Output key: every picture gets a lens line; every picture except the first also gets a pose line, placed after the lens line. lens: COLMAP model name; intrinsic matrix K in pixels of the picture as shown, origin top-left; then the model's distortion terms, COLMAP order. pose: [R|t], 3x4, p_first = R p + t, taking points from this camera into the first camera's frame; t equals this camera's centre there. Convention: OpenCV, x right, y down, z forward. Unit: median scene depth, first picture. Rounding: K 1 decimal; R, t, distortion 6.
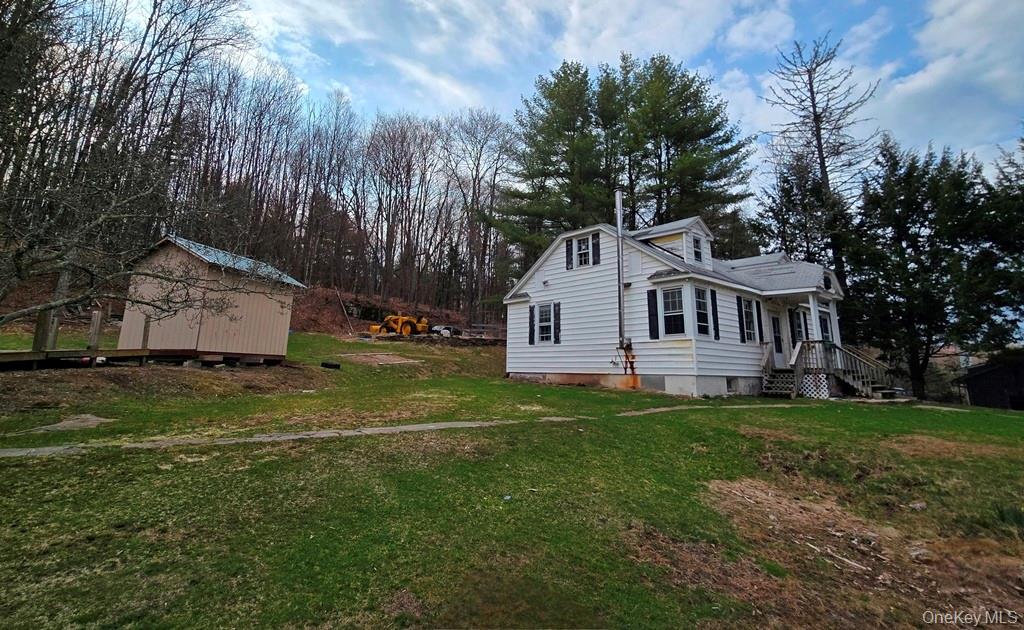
lens RADIAL K [[511.2, 0, 512.8], [0, 511.2, 258.1], [0, 0, 1]] dist [-0.000848, -0.000677]
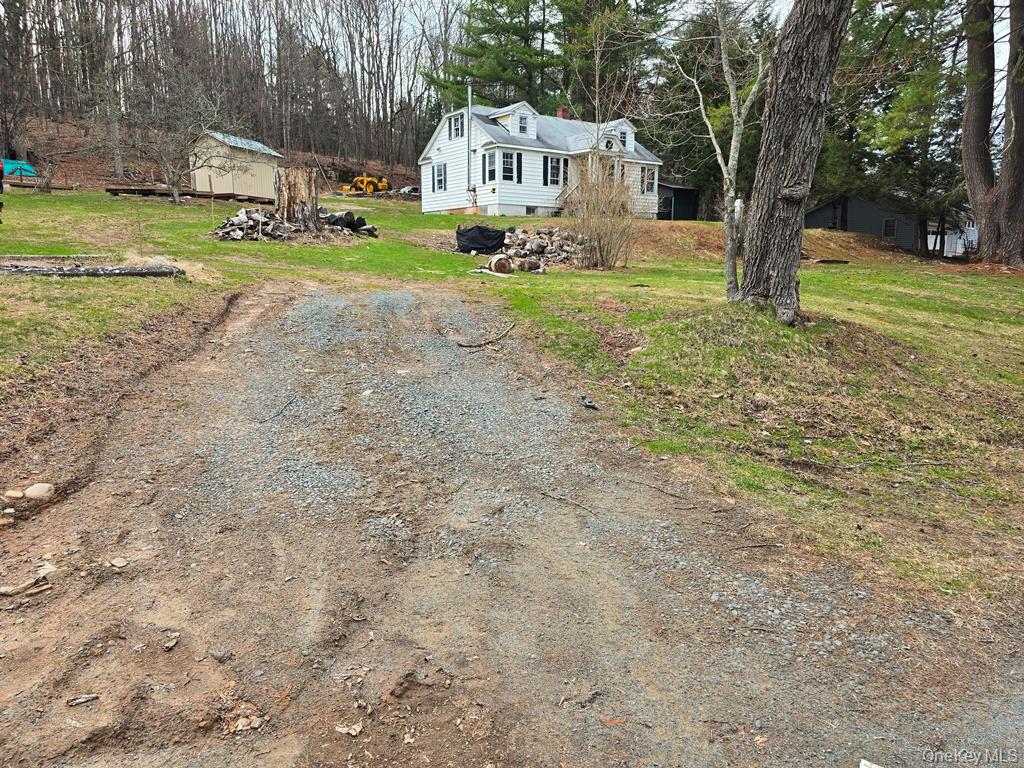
lens RADIAL K [[692.9, 0, 509.9], [0, 692.9, 384.9], [0, 0, 1]] dist [0.036226, -0.001950]
pose [[0.995017, 0.003233, -0.099654, 0.500425], [0.035640, 0.921911, 0.385760, -0.099077], [0.093120, -0.387389, 0.917201, -1.172366]]
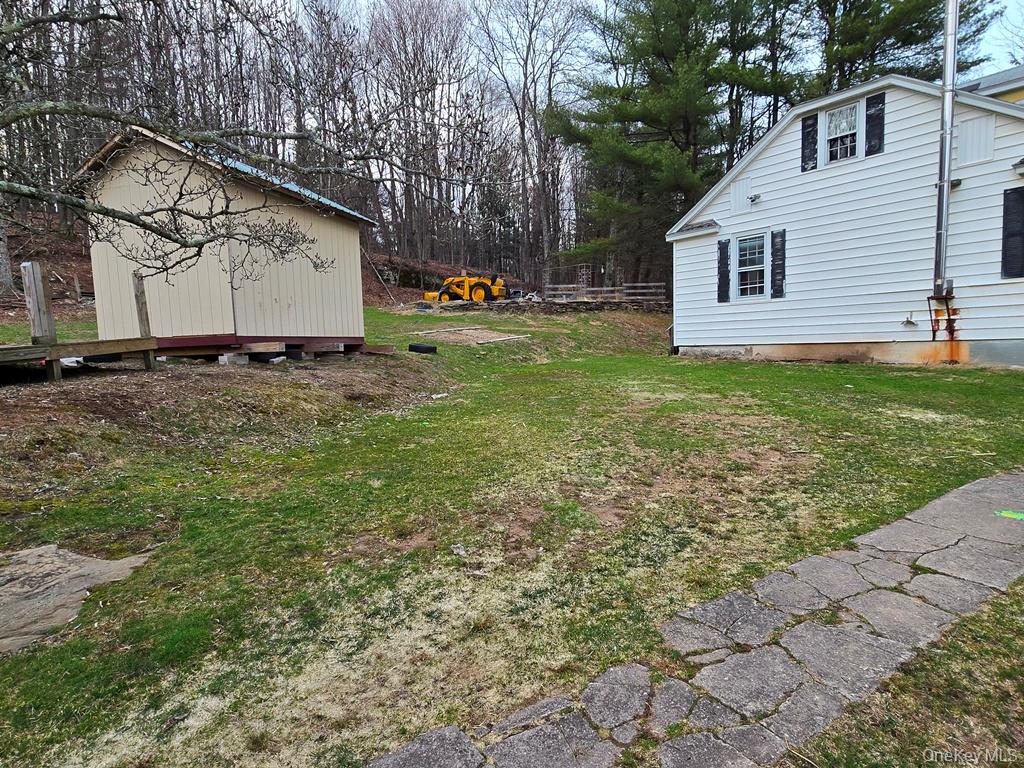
lens RADIAL K [[574.7, 0, 514.2], [0, 574.7, 402.1], [0, 0, 1]] dist [-0.000194, -0.002947]
pose [[0.998136, -0.042349, -0.043934, -0.211655], [0.054015, 0.948138, 0.313237, 0.050409], [0.028390, -0.315026, 0.948658, 0.282691]]
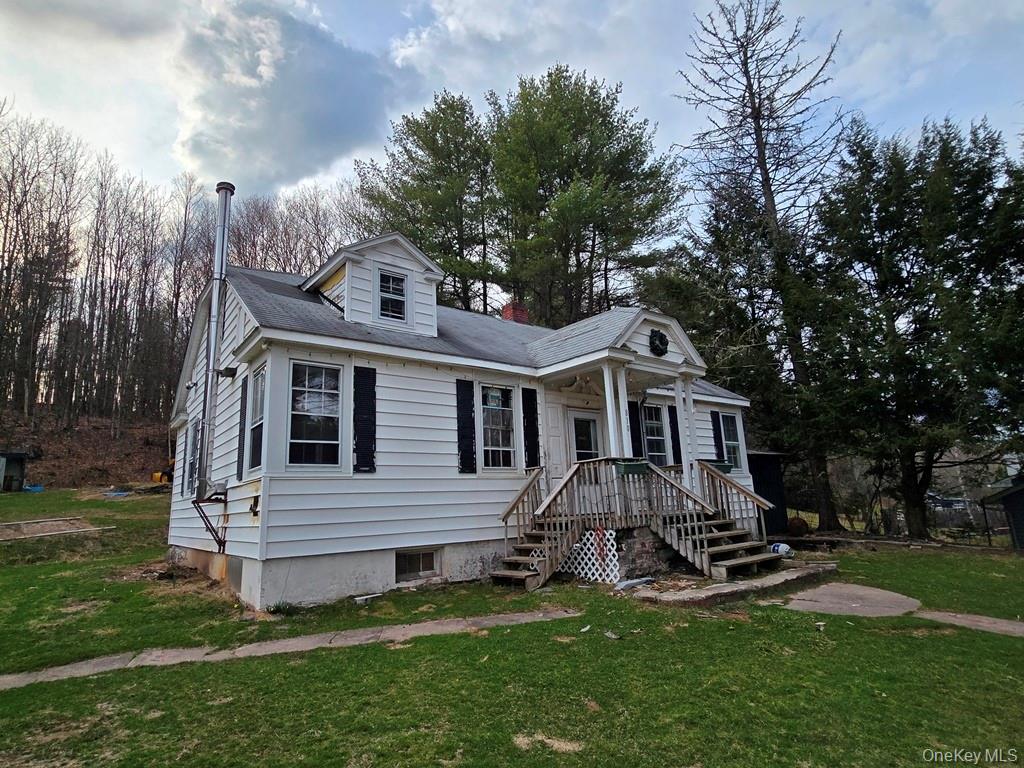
lens RADIAL K [[574.7, 0, 509.0], [0, 574.7, 389.2], [0, 0, 1]] dist [-0.000194, -0.002947]
pose [[0.996482, -0.073639, -0.040015, 0.461459], [0.074296, 0.997121, 0.015171, 0.071259], [0.038782, -0.018091, 0.999084, 0.402009]]
